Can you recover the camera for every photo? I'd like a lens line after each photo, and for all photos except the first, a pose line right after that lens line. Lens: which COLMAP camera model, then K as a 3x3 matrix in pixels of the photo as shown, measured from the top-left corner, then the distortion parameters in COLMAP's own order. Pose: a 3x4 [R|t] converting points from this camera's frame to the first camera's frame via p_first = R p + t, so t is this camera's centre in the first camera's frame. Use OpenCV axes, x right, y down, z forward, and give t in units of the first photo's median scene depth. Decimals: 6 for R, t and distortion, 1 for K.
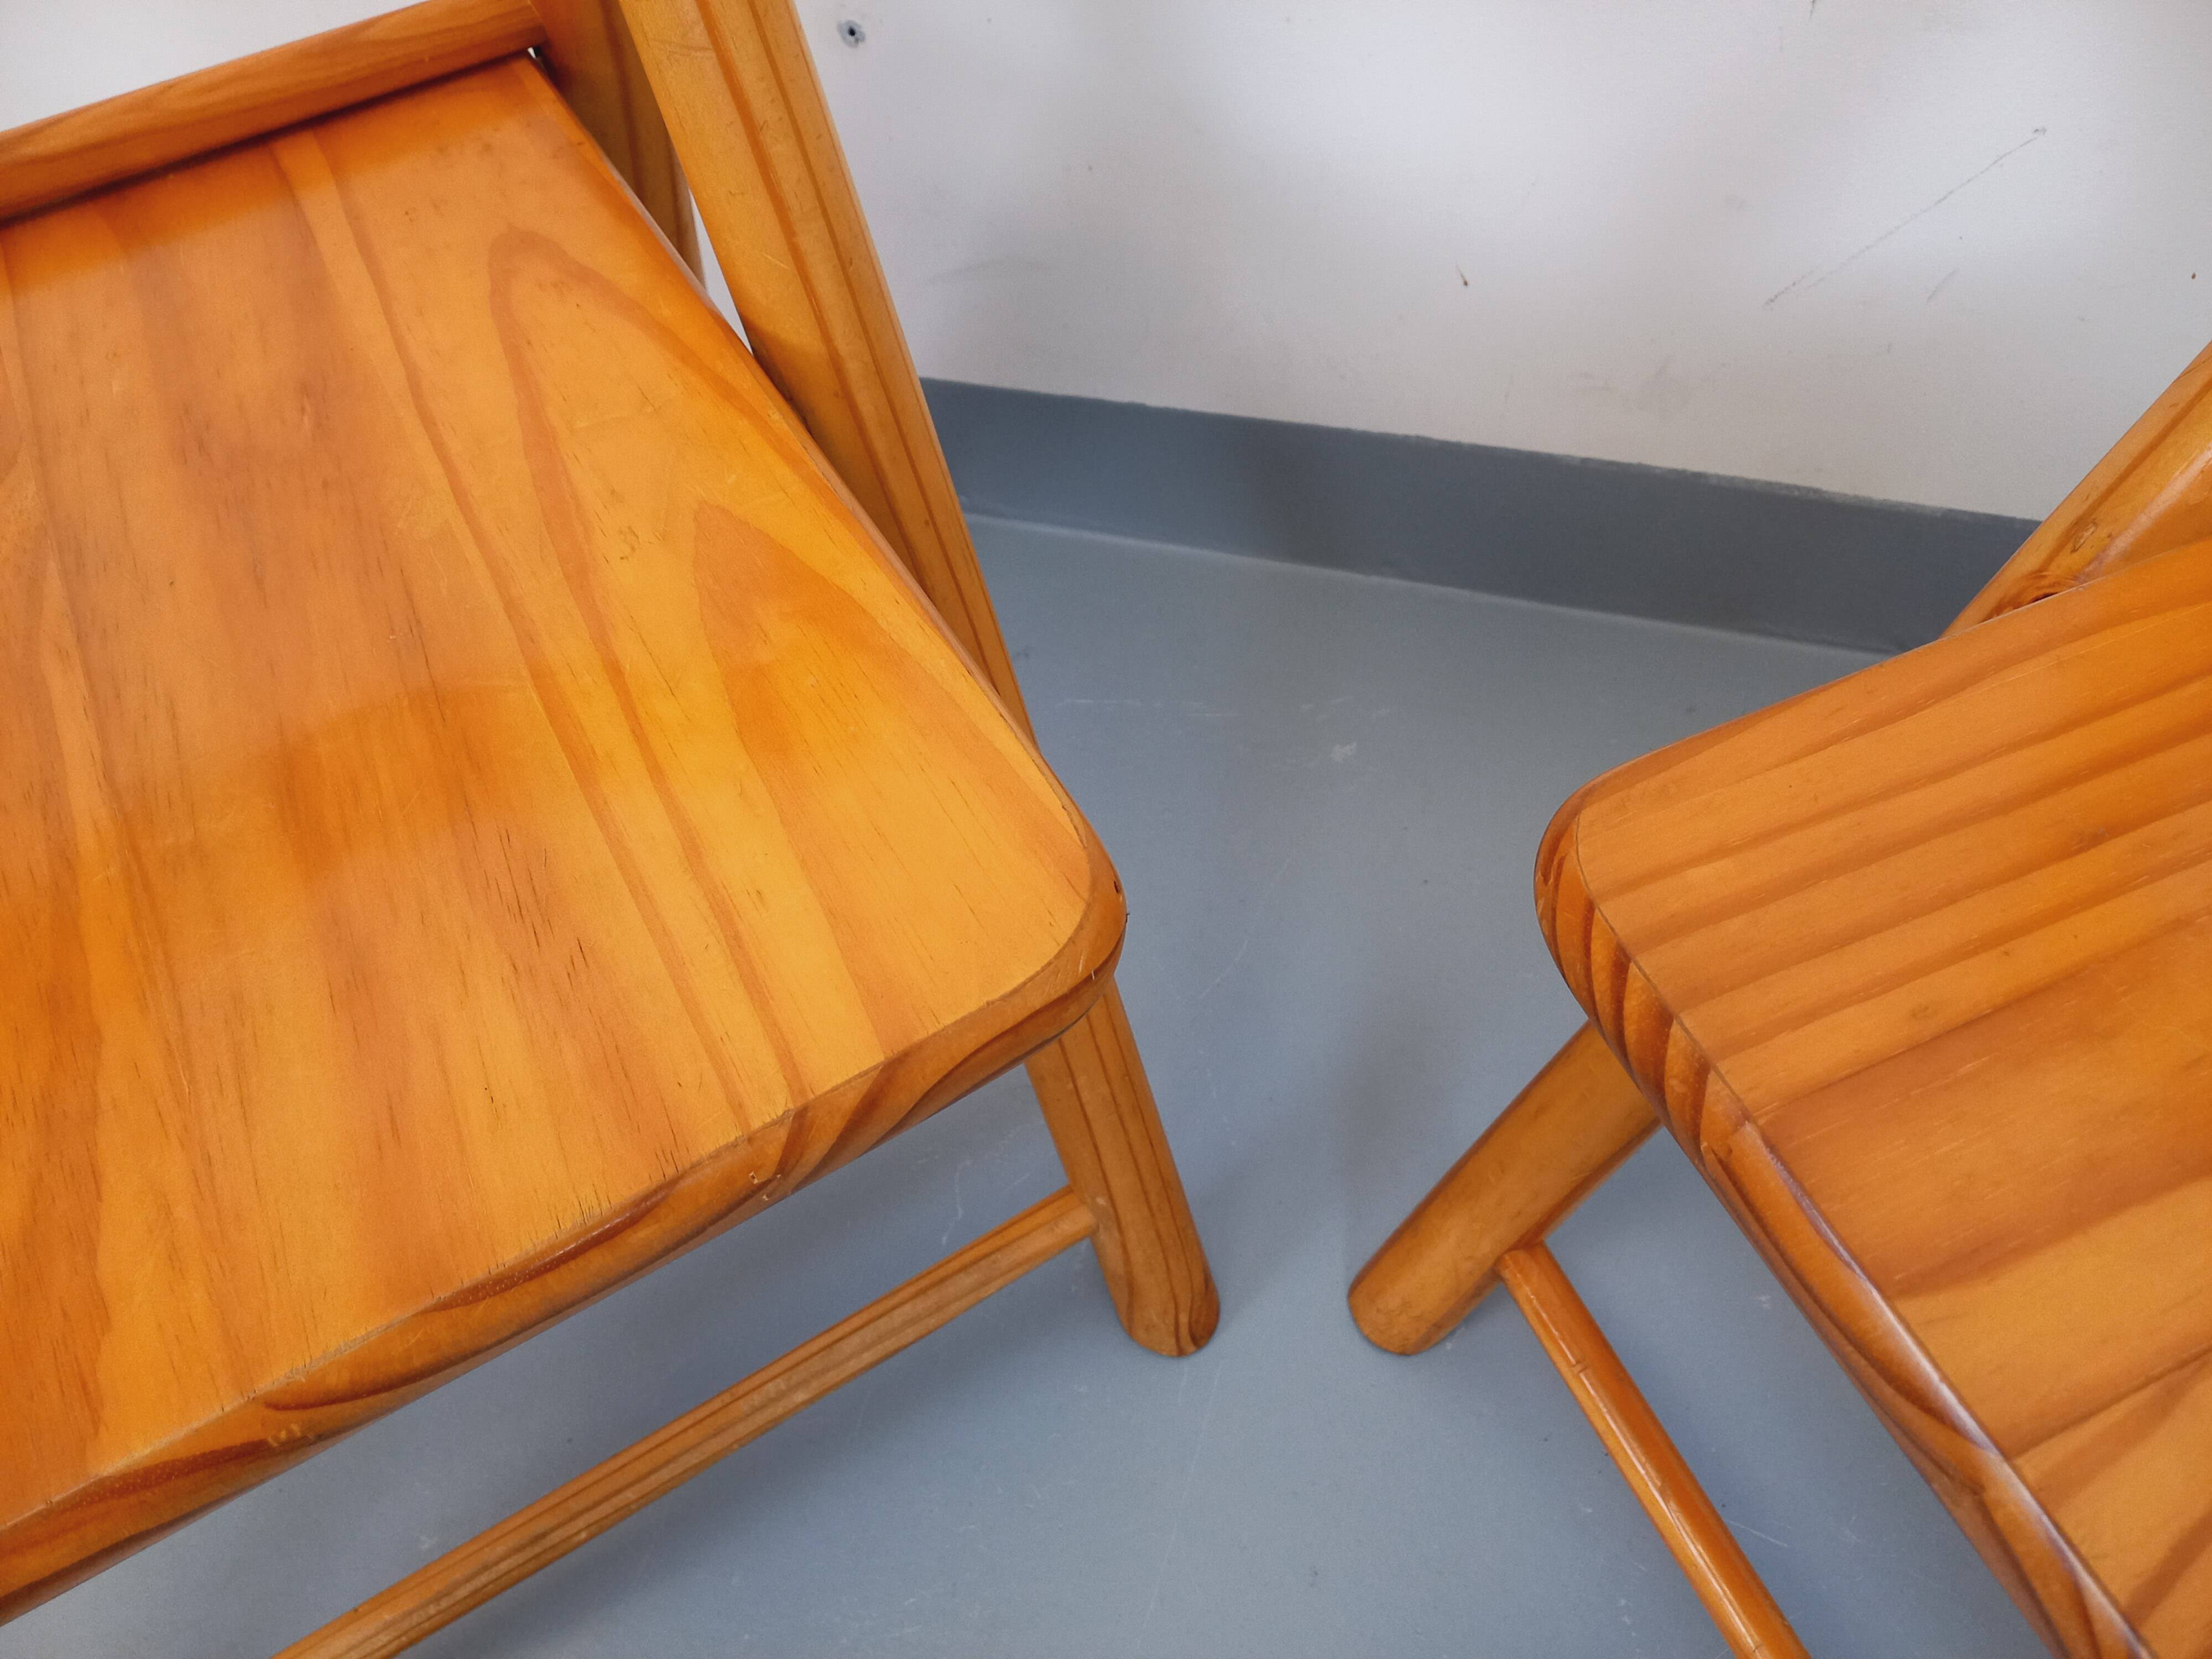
lens RADIAL K [[1617.4, 0, 1109.4], [0, 1617.4, 818.3], [0, 0, 1]] dist [0.071492, -0.080839]
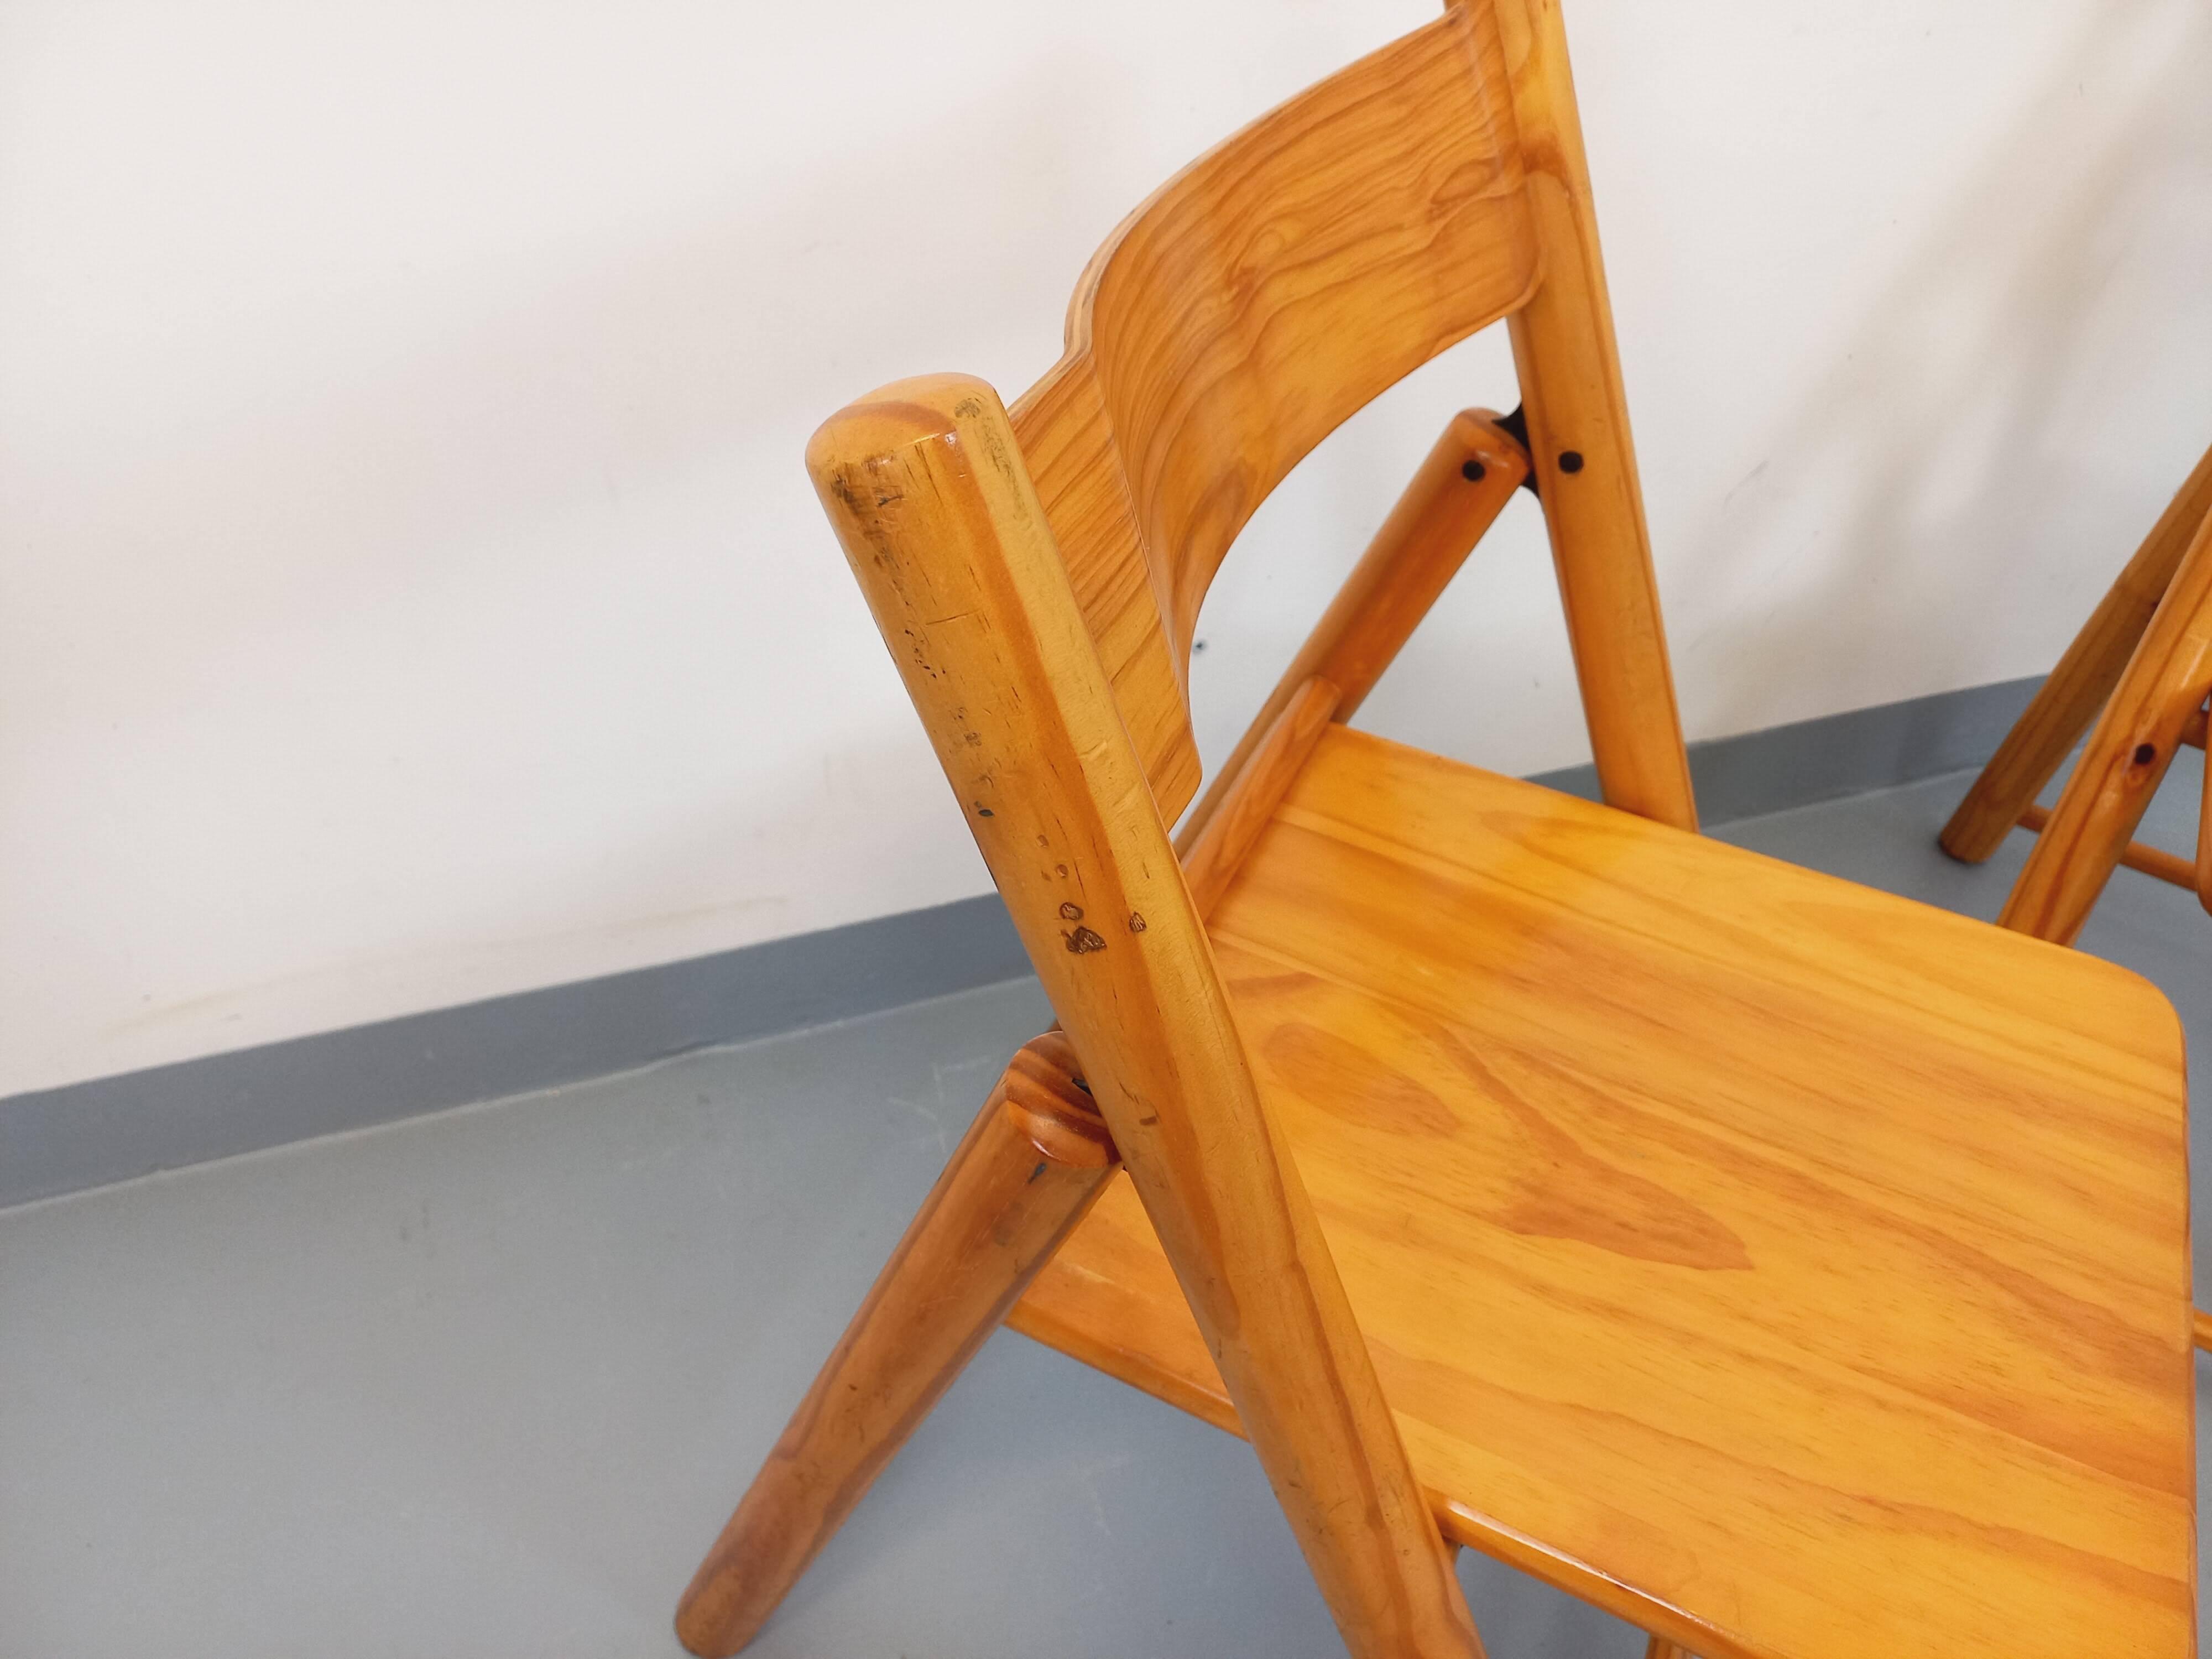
lens RADIAL K [[1617.4, 0, 1109.4], [0, 1617.4, 818.3], [0, 0, 1]] dist [0.071492, -0.080839]
pose [[0.826076, -0.309652, 0.470865, -1.860633], [0.400569, 0.910335, -0.104092, -0.425457], [-0.396413, 0.274602, 0.876043, -0.392387]]
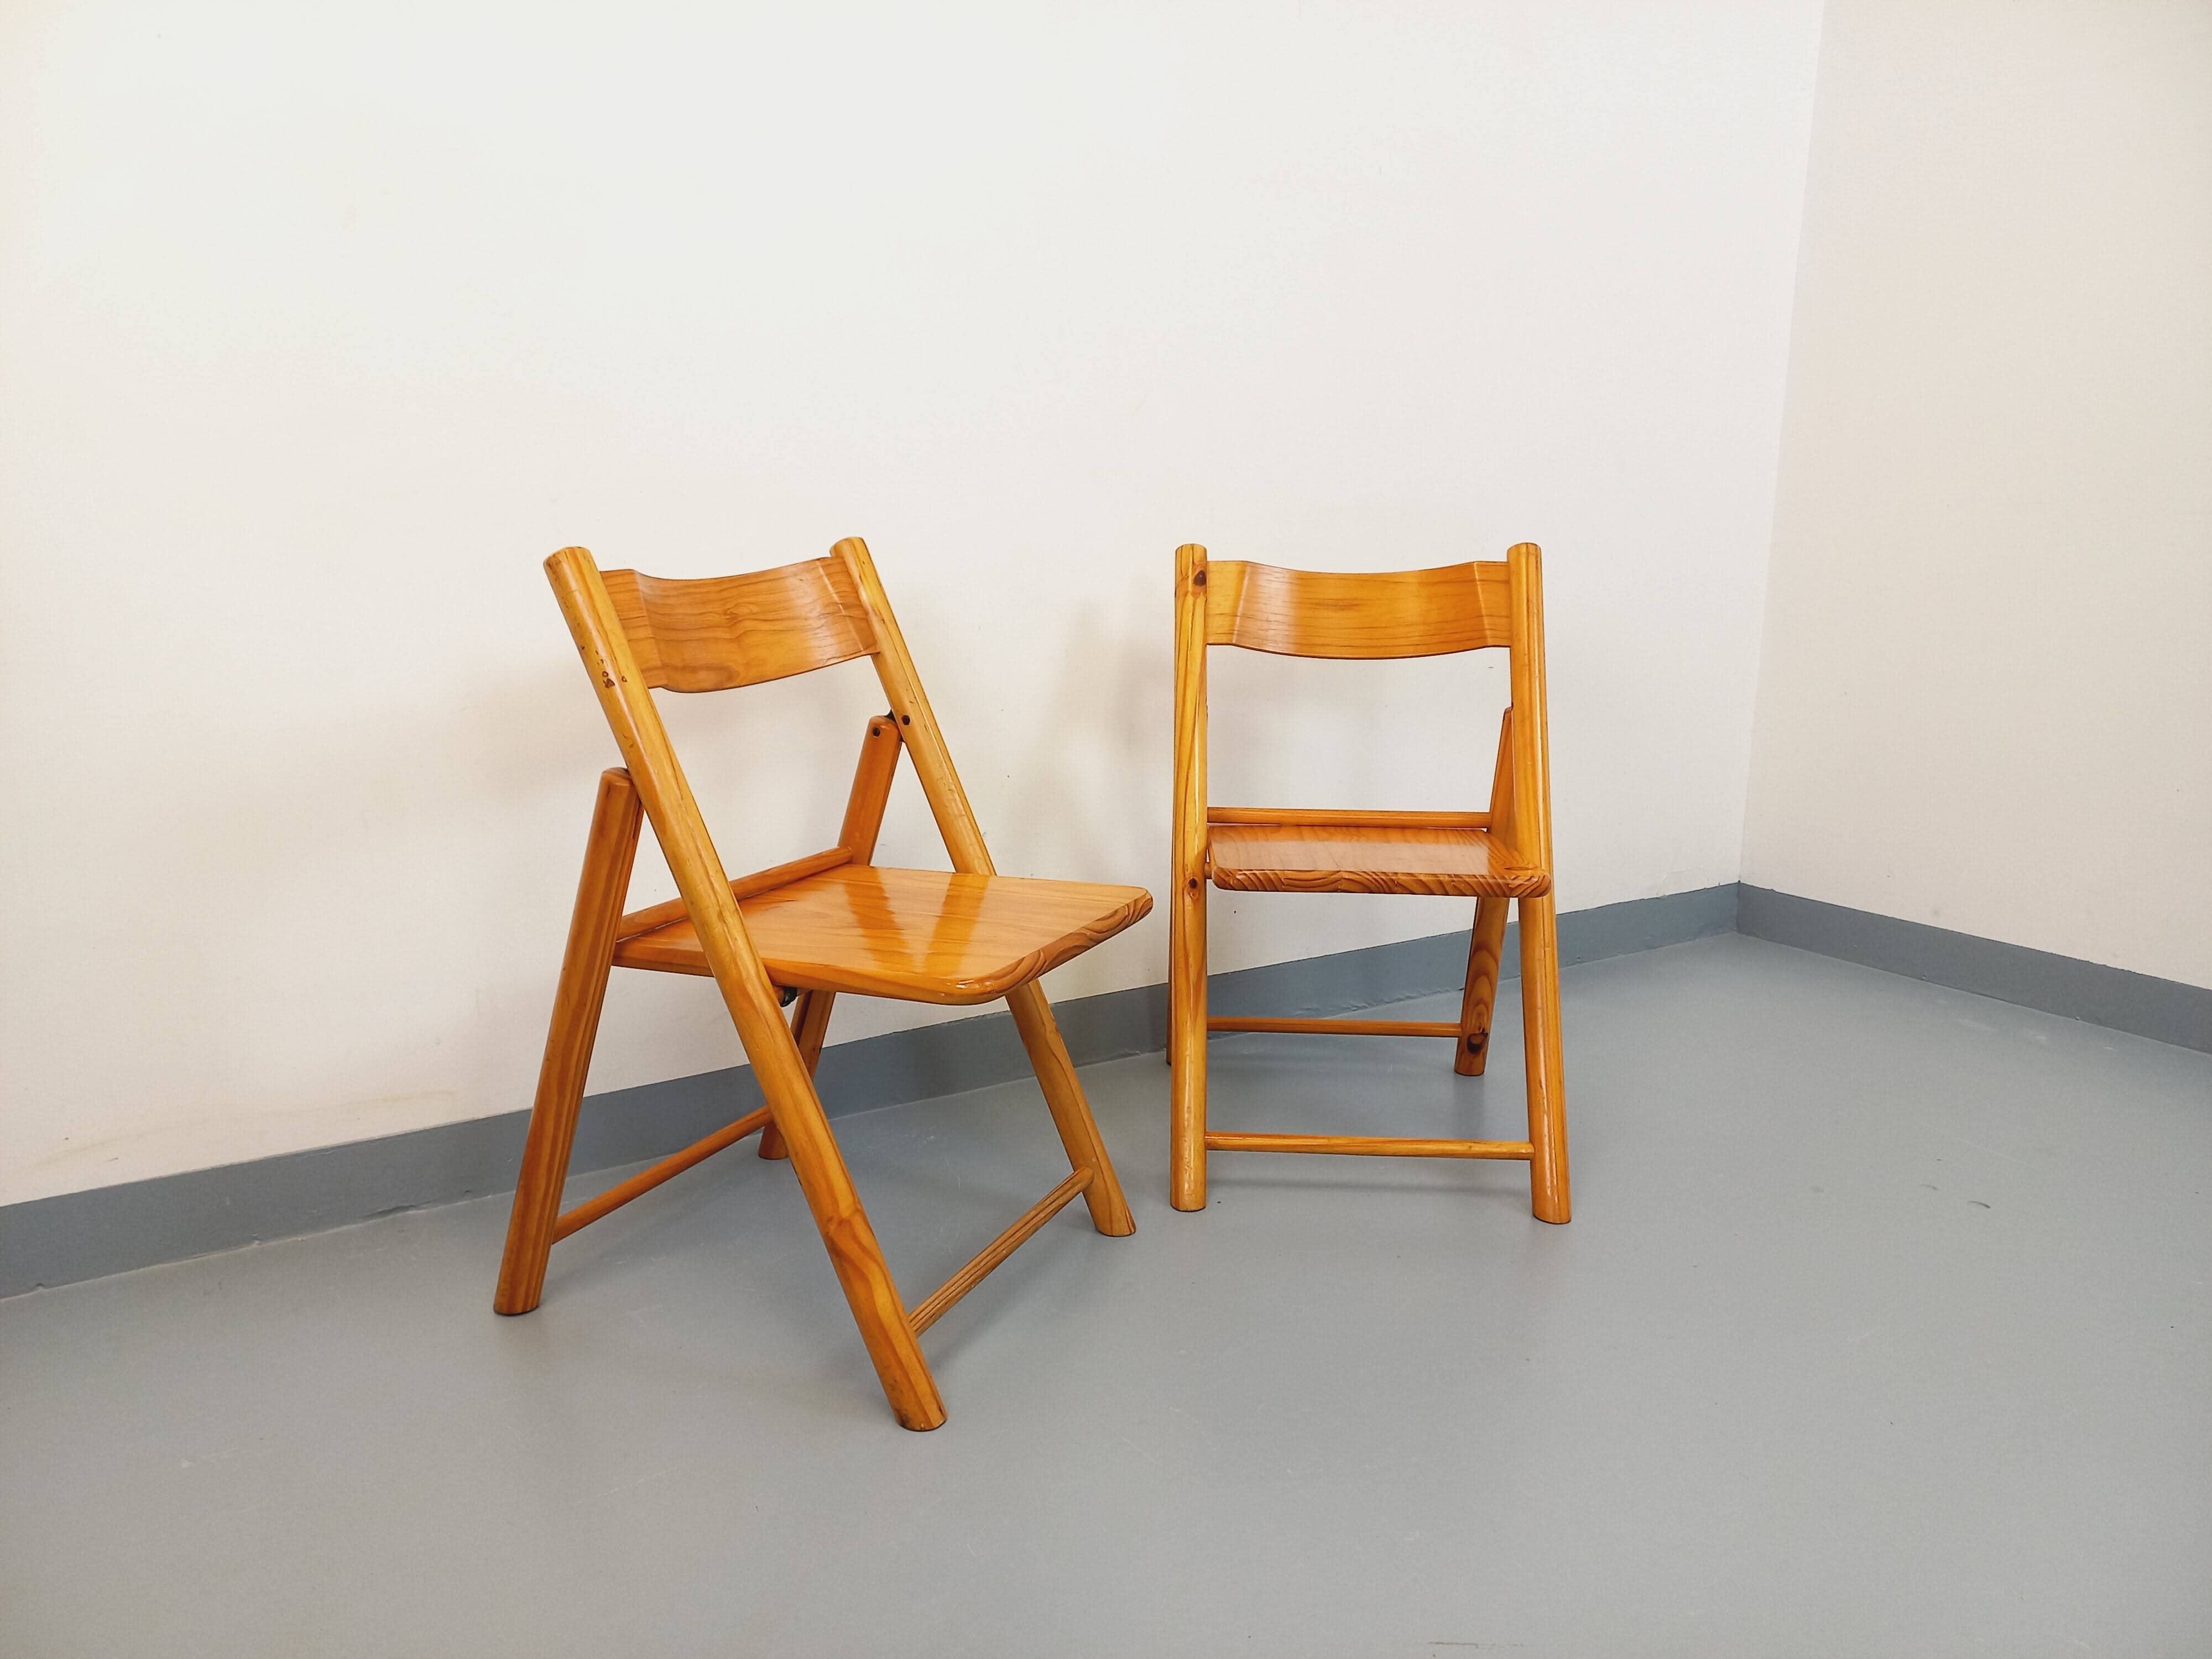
lens RADIAL K [[1613.7, 0, 1095.7], [0, 1613.7, 821.4], [0, 0, 1]] dist [0.074999, -0.083031]
pose [[0.836439, -0.067656, 0.543869, -2.585467], [0.434349, 0.687014, -0.582540, 2.508184], [-0.334233, 0.723488, 0.604031, -1.960875]]
